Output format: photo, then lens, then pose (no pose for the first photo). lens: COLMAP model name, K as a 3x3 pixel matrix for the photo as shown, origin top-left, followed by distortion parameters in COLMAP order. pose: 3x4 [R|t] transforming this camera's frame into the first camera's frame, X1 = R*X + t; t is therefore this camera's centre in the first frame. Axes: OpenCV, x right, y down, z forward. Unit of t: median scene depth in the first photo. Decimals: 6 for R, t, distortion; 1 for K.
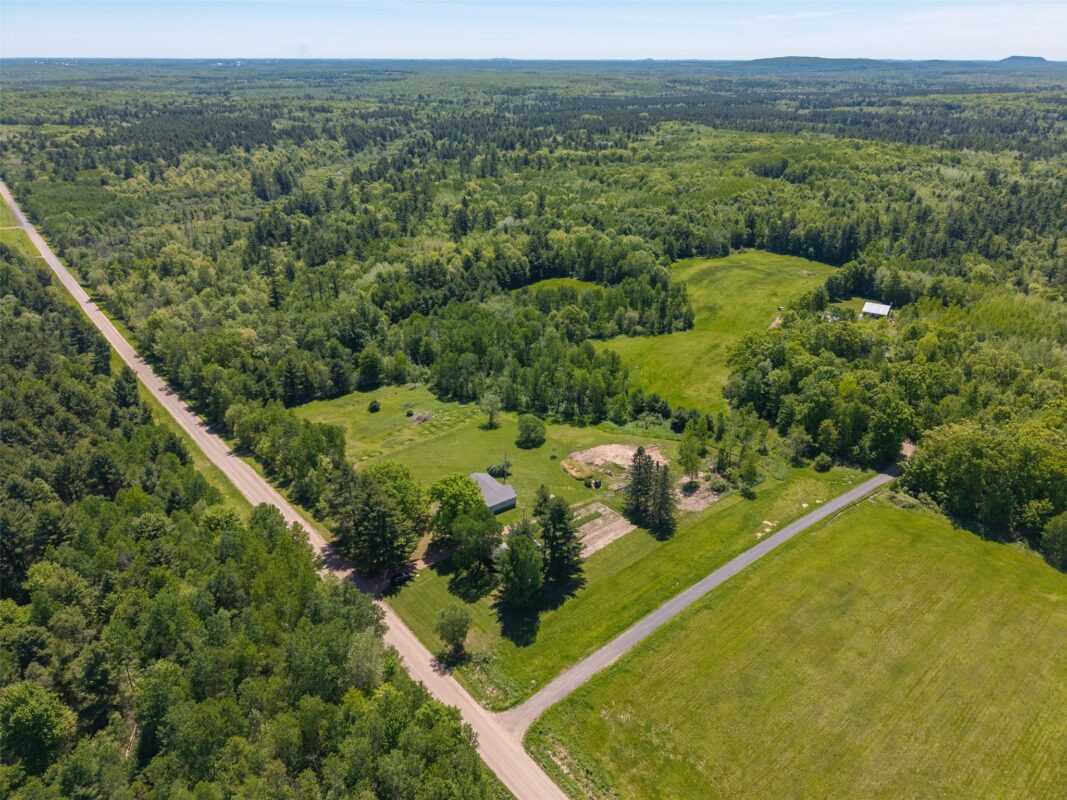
lens RADIAL K [[715.1, 0, 532.6], [0, 715.1, 394.6], [0, 0, 1]] dist [0.016931, -0.016147]
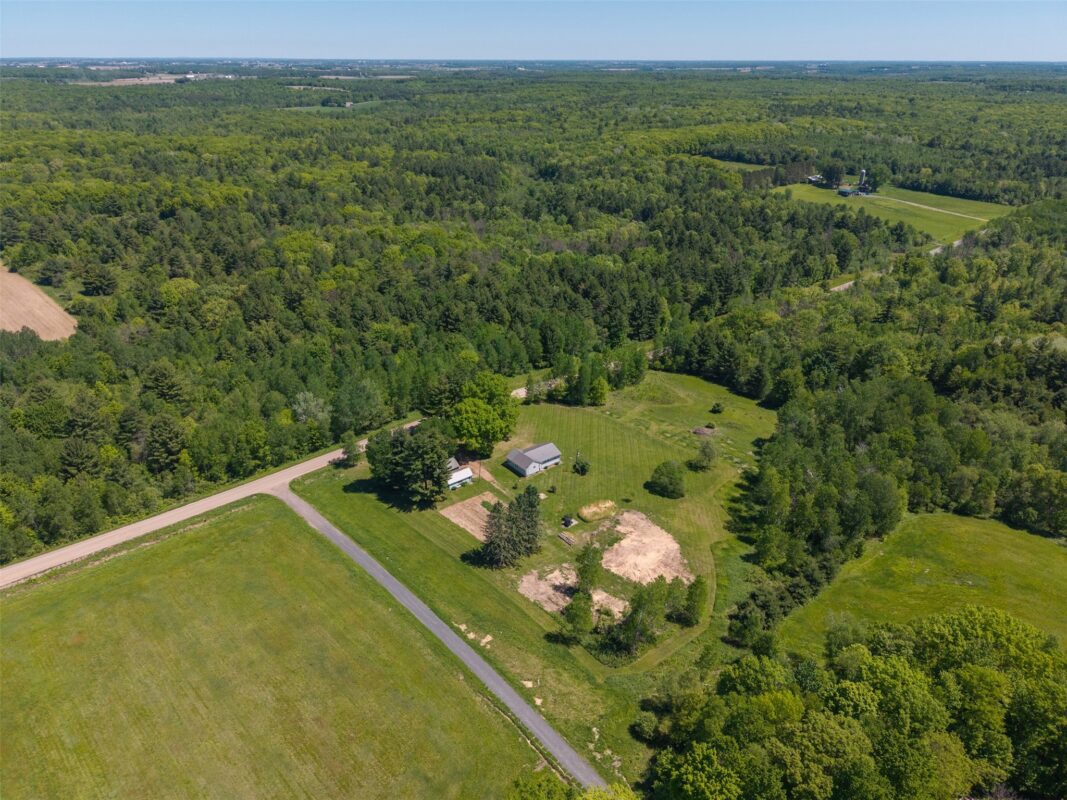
lens RADIAL K [[715.1, 0, 530.8], [0, 715.1, 398.5], [0, 0, 1]] dist [0.016931, -0.016147]
pose [[0.055047, 0.425041, -0.903499, 0.696166], [-0.427015, 0.827968, 0.363492, -0.261557], [0.902567, 0.365798, 0.227076, 0.570444]]
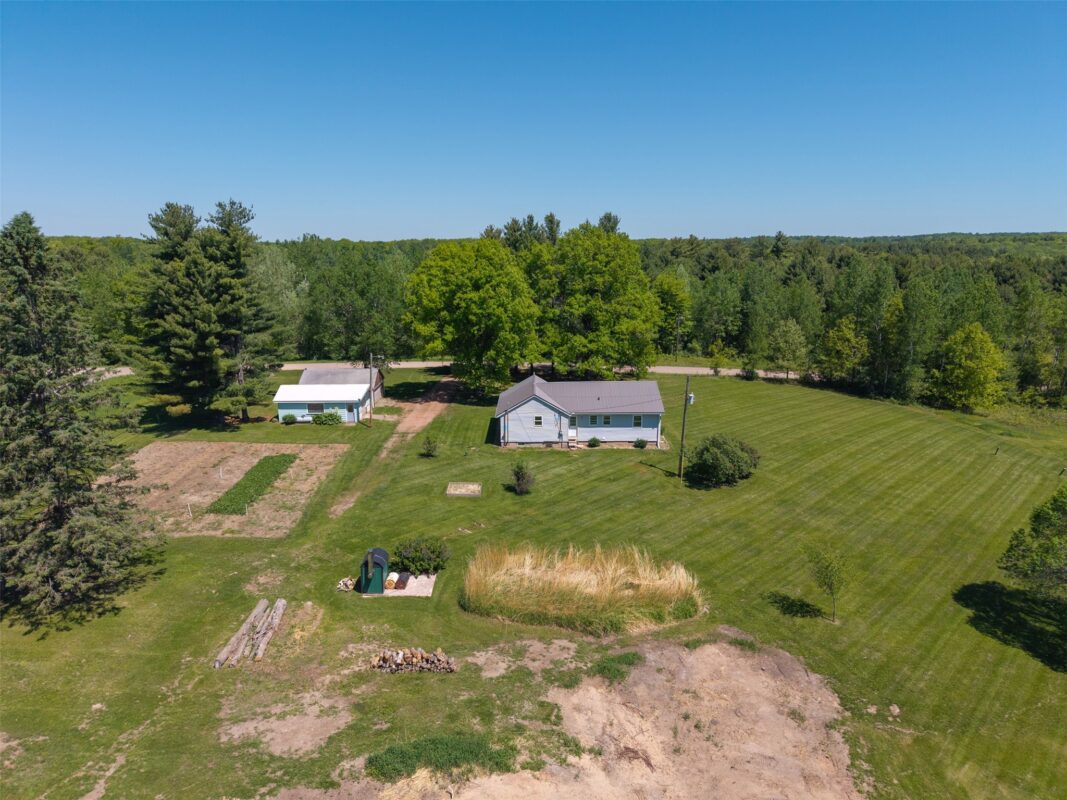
lens RADIAL K [[715.1, 0, 526.4], [0, 715.1, 403.6], [0, 0, 1]] dist [0.016931, -0.016147]
pose [[-0.583910, 0.179295, -0.791772, 0.168361], [-0.337147, 0.833665, 0.437418, -0.002409], [0.738500, 0.522356, -0.426337, 0.891816]]
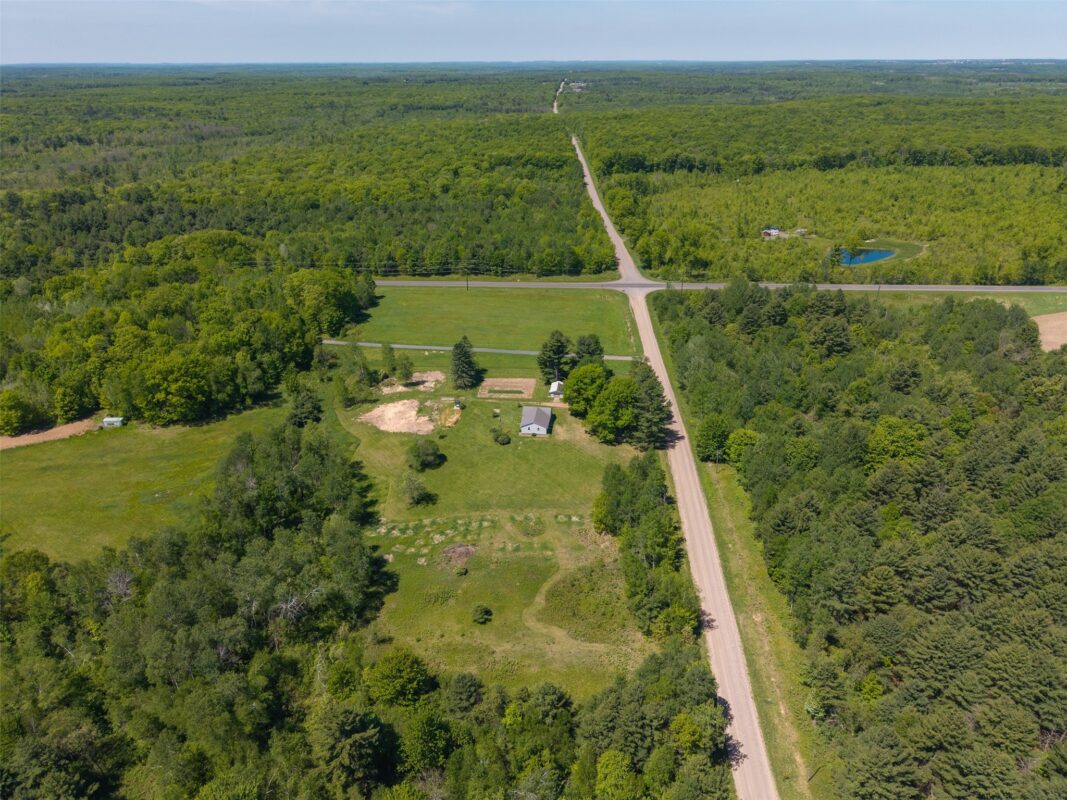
lens RADIAL K [[715.1, 0, 529.3], [0, 715.1, 396.4], [0, 0, 1]] dist [0.016931, -0.016147]
pose [[-0.734231, -0.284719, 0.616311, -0.621912], [0.293063, 0.685948, 0.666025, -0.550498], [-0.612388, 0.669634, -0.420204, 1.181297]]
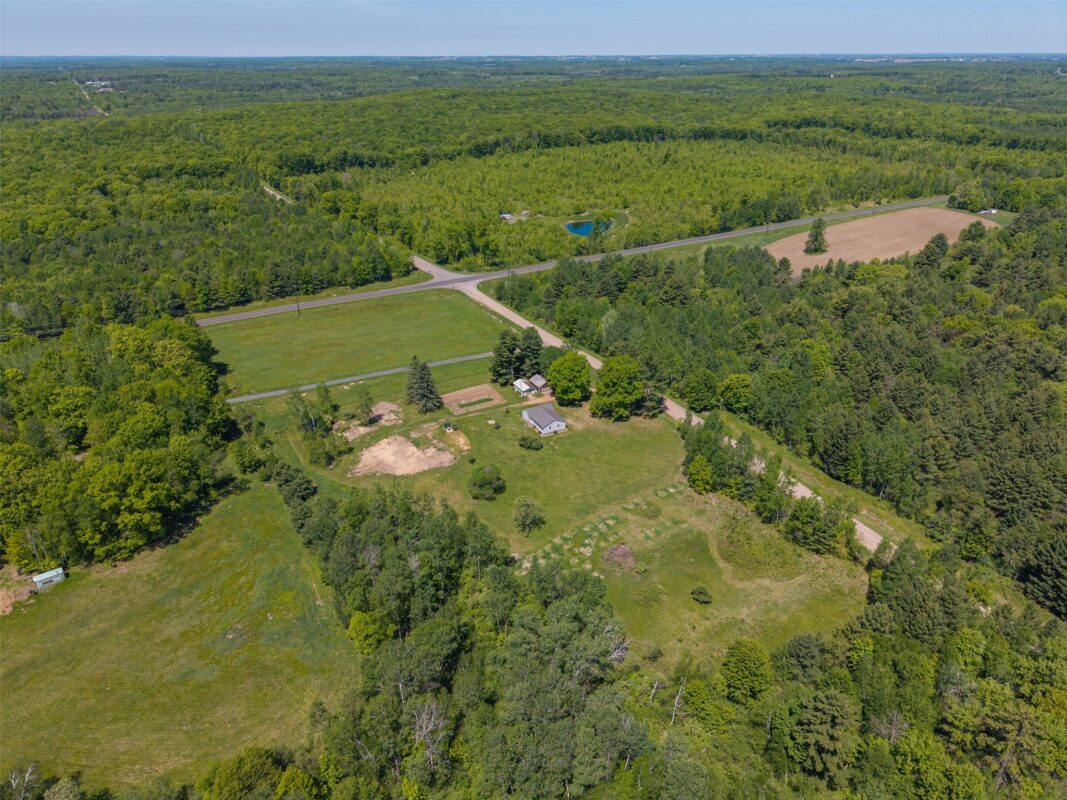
lens RADIAL K [[715.1, 0, 530.2], [0, 715.1, 399.3], [0, 0, 1]] dist [0.016931, -0.016147]
pose [[-0.989622, -0.060148, 0.130503, -0.152653], [0.063227, 0.633281, 0.771335, -0.635184], [-0.129039, 0.771581, -0.622906, 1.366040]]
